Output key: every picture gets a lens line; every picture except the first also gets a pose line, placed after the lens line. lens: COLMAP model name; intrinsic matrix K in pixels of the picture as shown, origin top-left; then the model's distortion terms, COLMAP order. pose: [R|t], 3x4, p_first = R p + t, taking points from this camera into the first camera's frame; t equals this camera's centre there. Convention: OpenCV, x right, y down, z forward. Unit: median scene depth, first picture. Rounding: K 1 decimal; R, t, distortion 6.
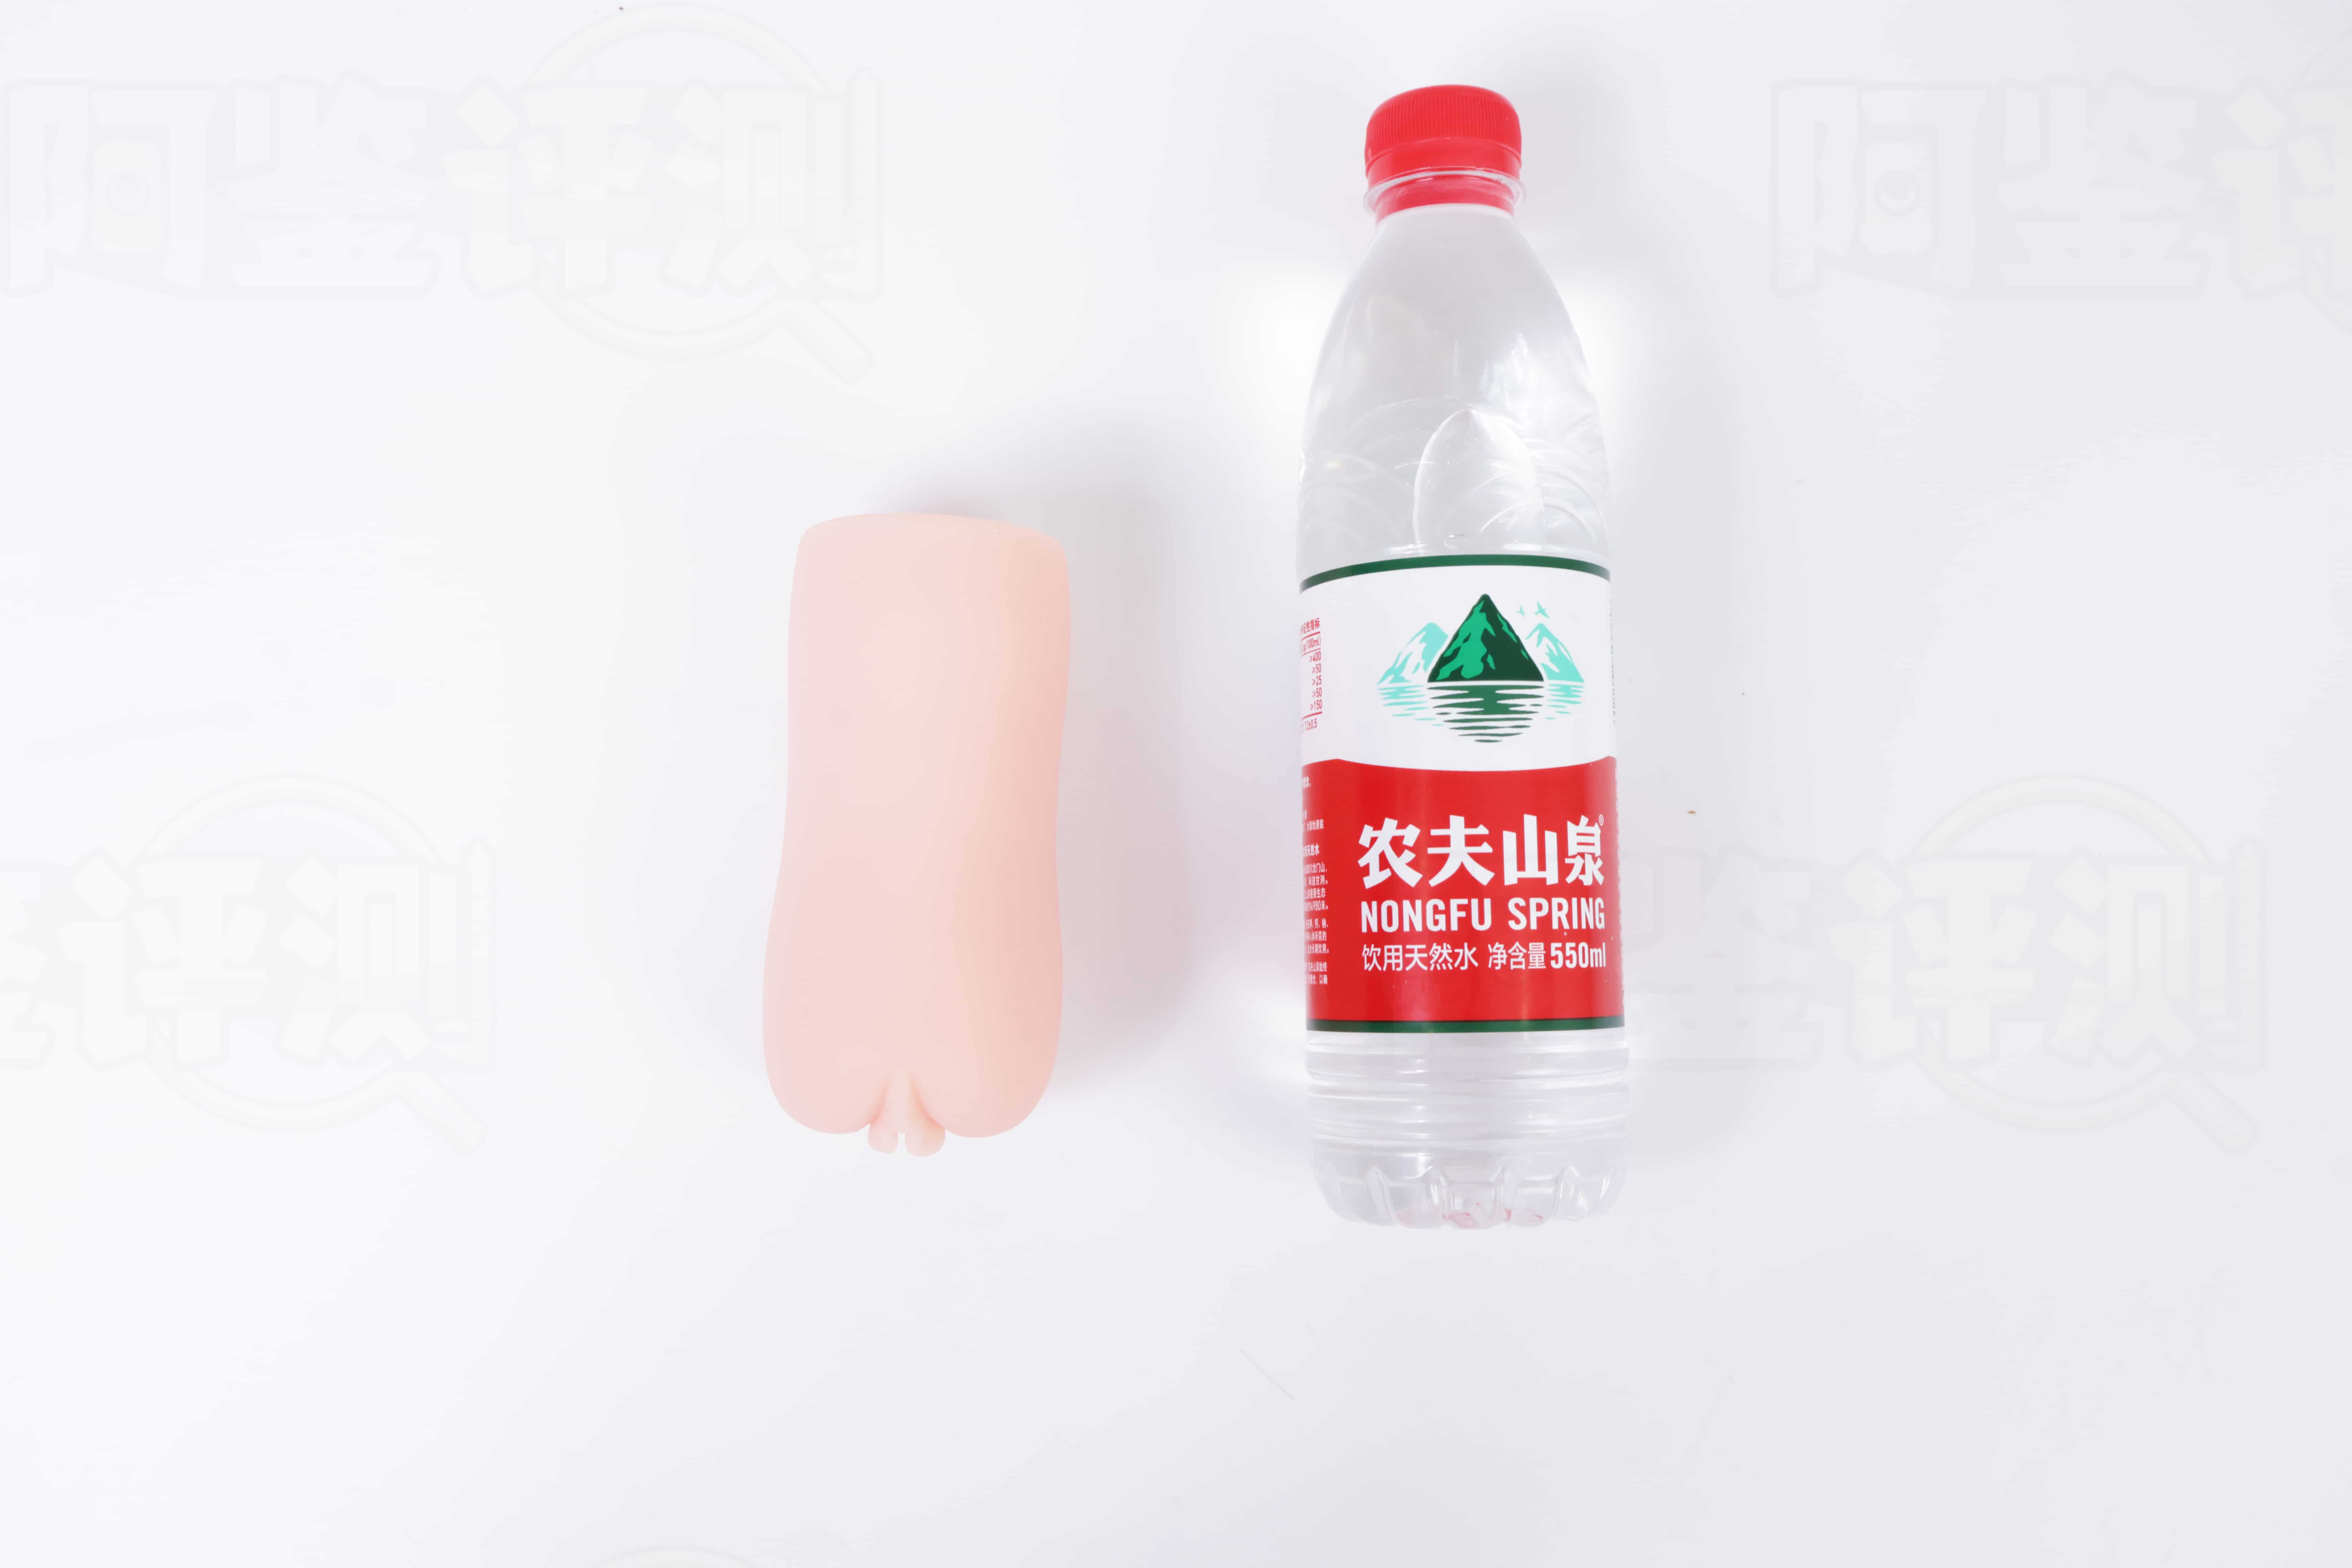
lens RADIAL K [[2134.7, 0, 1173.9], [0, 2134.7, 776.6], [0, 0, 1]] dist [0.003748, -0.001521]
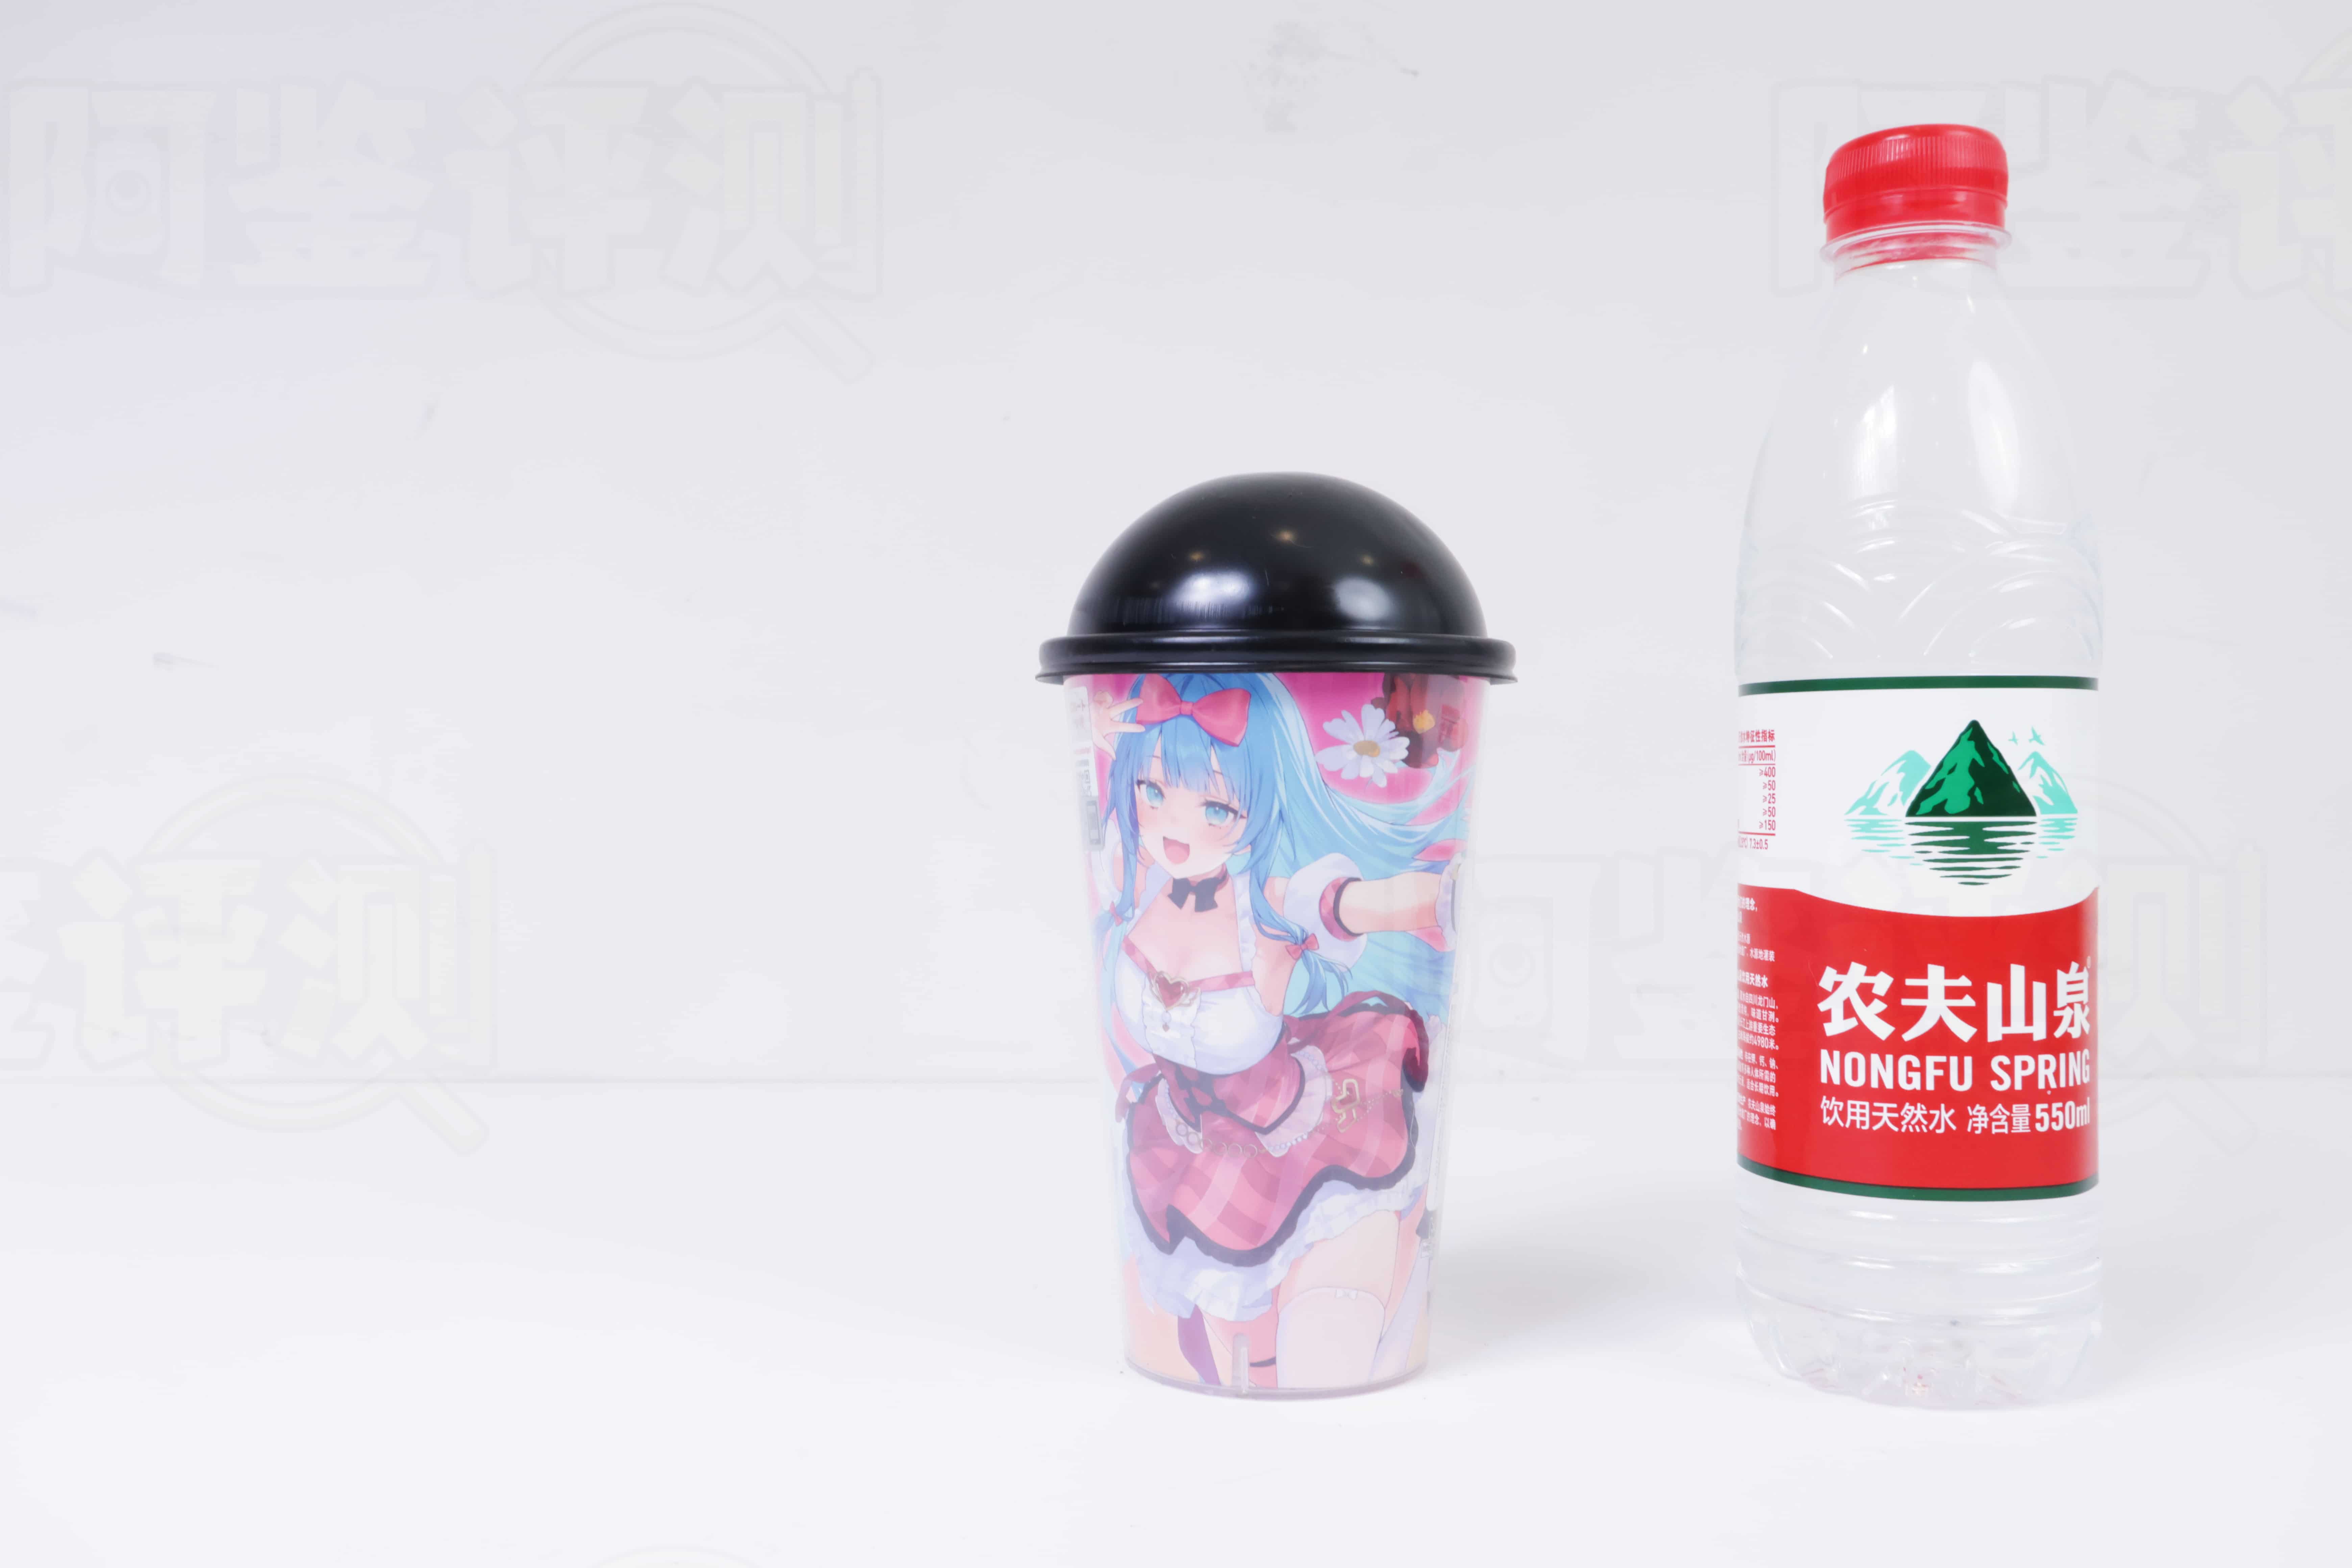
lens RADIAL K [[2143.5, 0, 1170.1], [0, 2143.5, 774.3], [0, 0, 1]] dist [0.002220, -0.001485]
pose [[0.996610, 0.011039, -0.081530, -0.119141], [-0.003937, 0.996221, 0.086761, -0.140280], [0.082180, -0.086146, 0.992887, 0.069883]]
